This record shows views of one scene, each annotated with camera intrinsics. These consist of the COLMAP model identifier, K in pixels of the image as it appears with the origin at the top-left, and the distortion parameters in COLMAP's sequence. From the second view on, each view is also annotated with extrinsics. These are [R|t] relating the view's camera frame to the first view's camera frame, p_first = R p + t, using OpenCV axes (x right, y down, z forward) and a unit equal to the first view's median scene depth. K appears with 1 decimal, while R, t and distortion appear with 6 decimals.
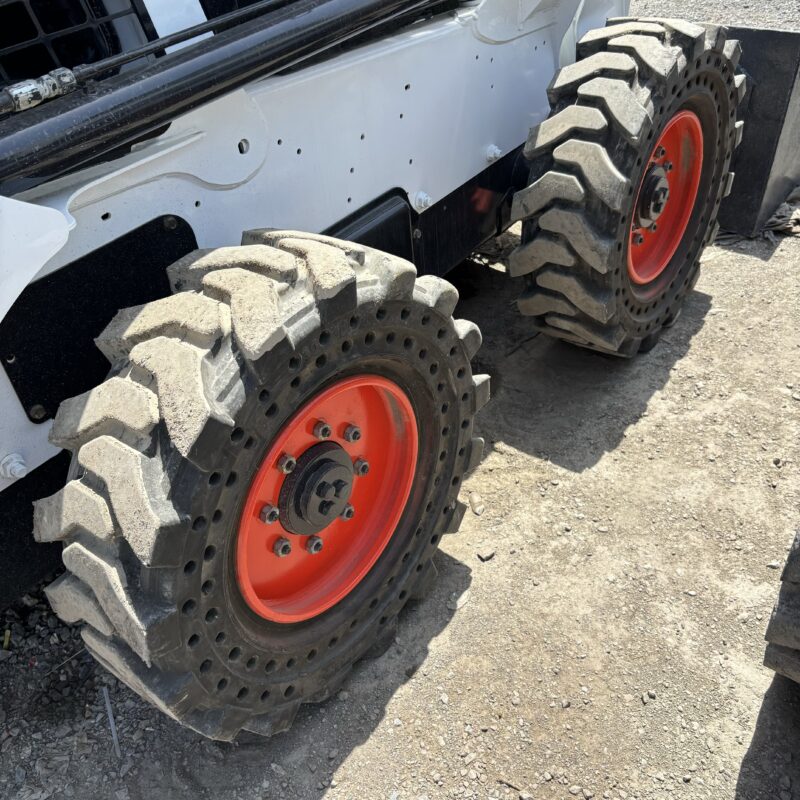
lens RADIAL K [[829.4, 0, 412.1], [0, 829.4, 399.9], [0, 0, 1]] dist [0.014674, 0.018107]
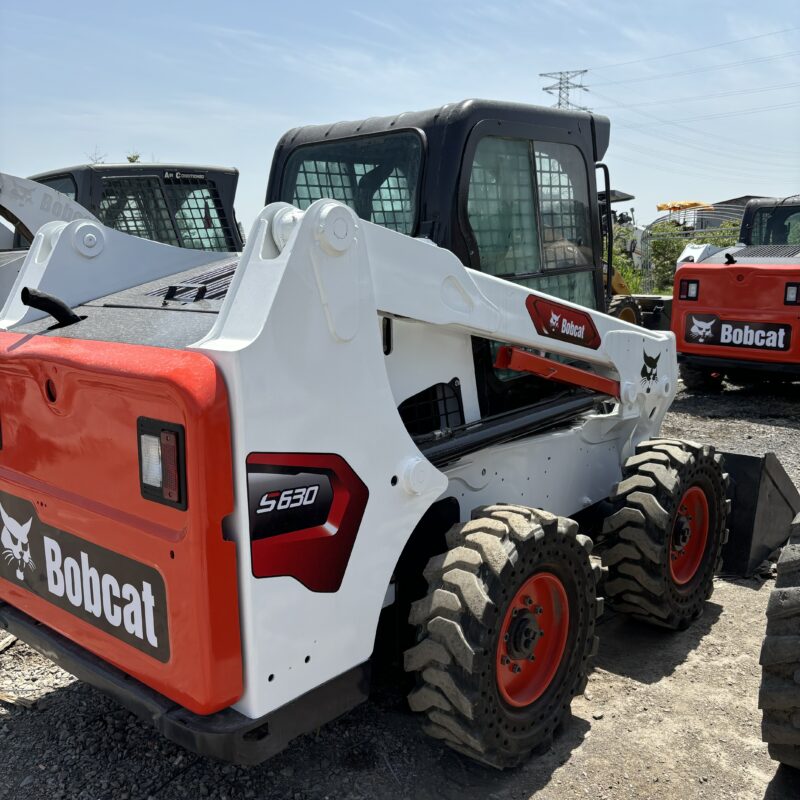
lens RADIAL K [[801.8, 0, 417.6], [0, 801.8, 396.4], [0, 0, 1]] dist [0.038077, -0.037536]
pose [[0.996143, 0.079759, -0.036562, -0.248741], [-0.087551, 0.876331, -0.473686, 0.397820], [-0.005740, 0.475060, 0.879935, -0.690236]]
